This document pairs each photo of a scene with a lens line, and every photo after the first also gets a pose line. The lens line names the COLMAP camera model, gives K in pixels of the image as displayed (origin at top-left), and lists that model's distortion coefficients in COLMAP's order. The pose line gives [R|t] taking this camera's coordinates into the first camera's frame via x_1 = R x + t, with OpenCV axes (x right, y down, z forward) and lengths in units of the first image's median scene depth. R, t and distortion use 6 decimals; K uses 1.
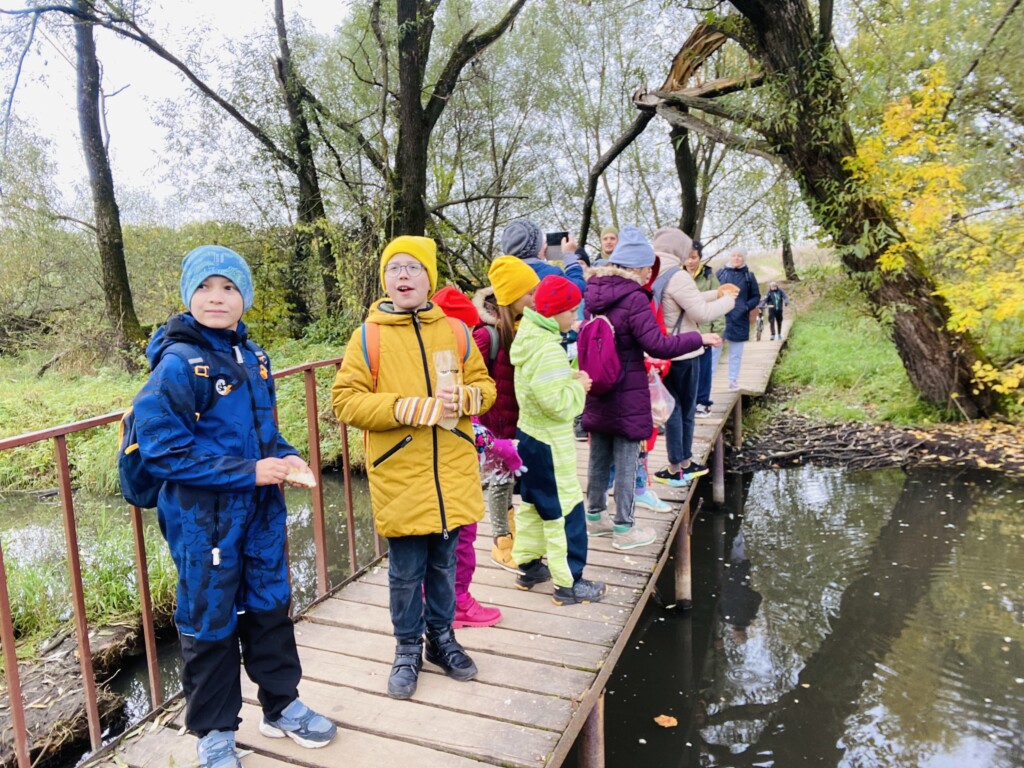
lens RADIAL K [[689.1, 0, 515.6], [0, 689.1, 381.4], [0, 0, 1]] dist [0.057040, -0.007373]
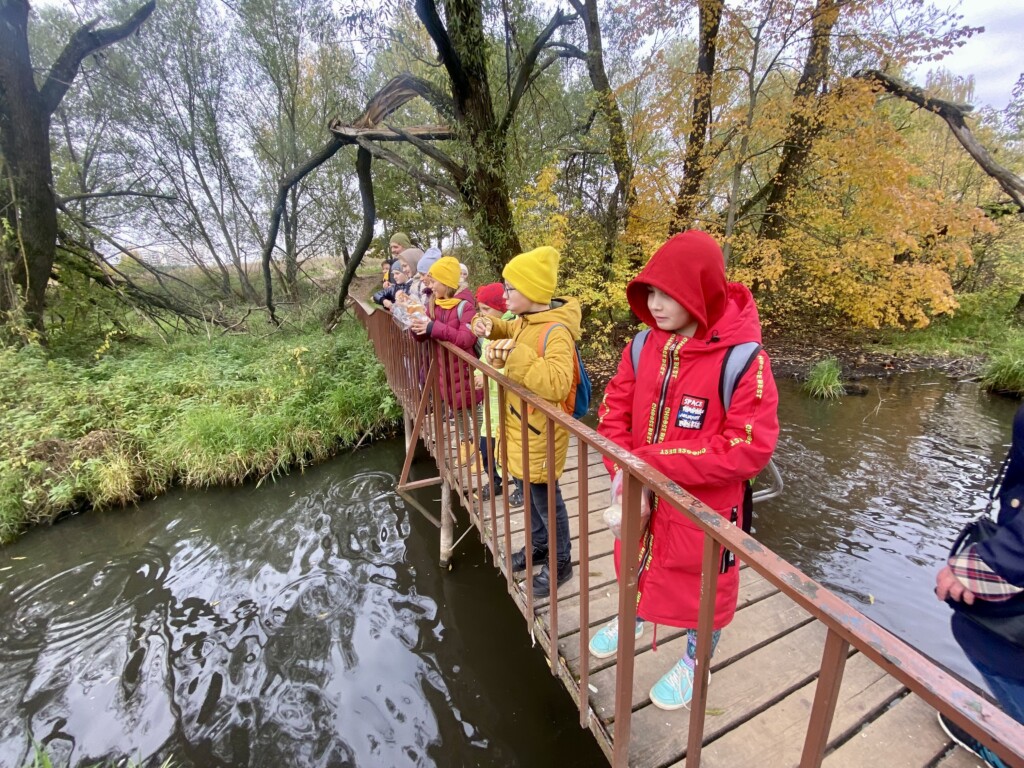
lens RADIAL K [[410.9, 0, 512.3], [0, 410.9, 387.6], [0, 0, 1]] dist [-0.013698, -0.006466]
pose [[0.701500, -0.168294, 0.692514, -0.171884], [0.083015, 0.984399, 0.155136, -0.043637], [-0.707818, -0.051339, 0.704526, 0.258619]]
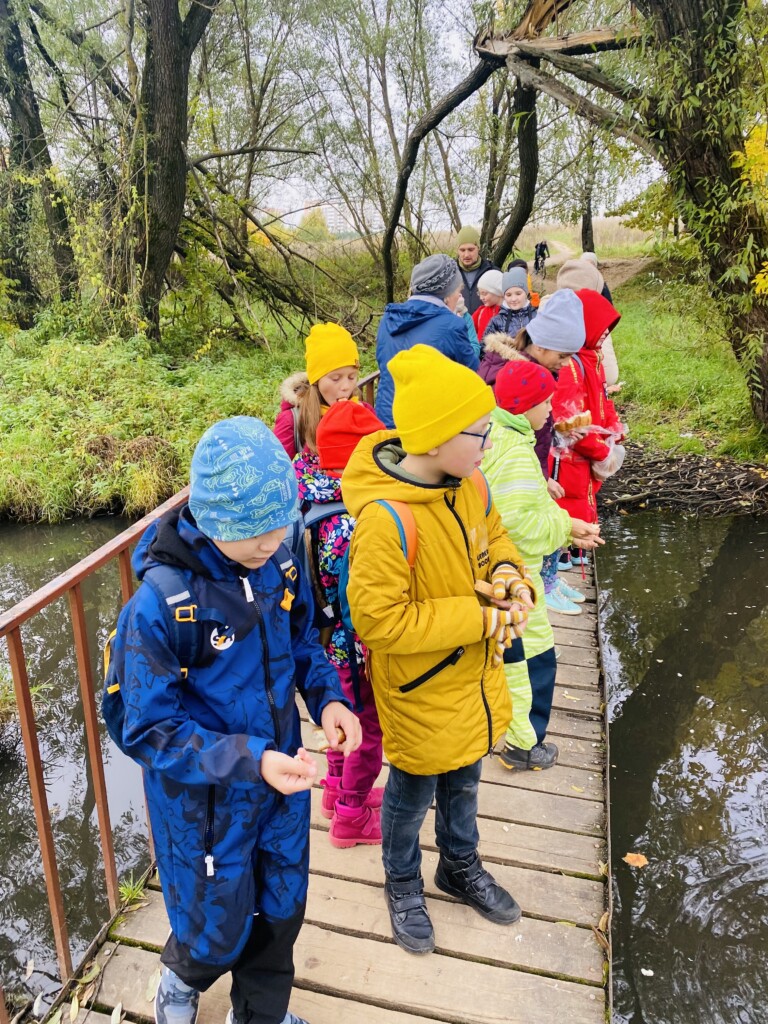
lens RADIAL K [[773.4, 0, 384.7], [0, 773.4, 518.2], [0, 0, 1]] dist [0.027949, -0.012369]
pose [[0.988213, -0.002961, 0.153056, -0.069613], [-0.027055, 0.980697, 0.193651, -0.045560], [-0.150675, -0.195509, 0.969058, 0.052052]]
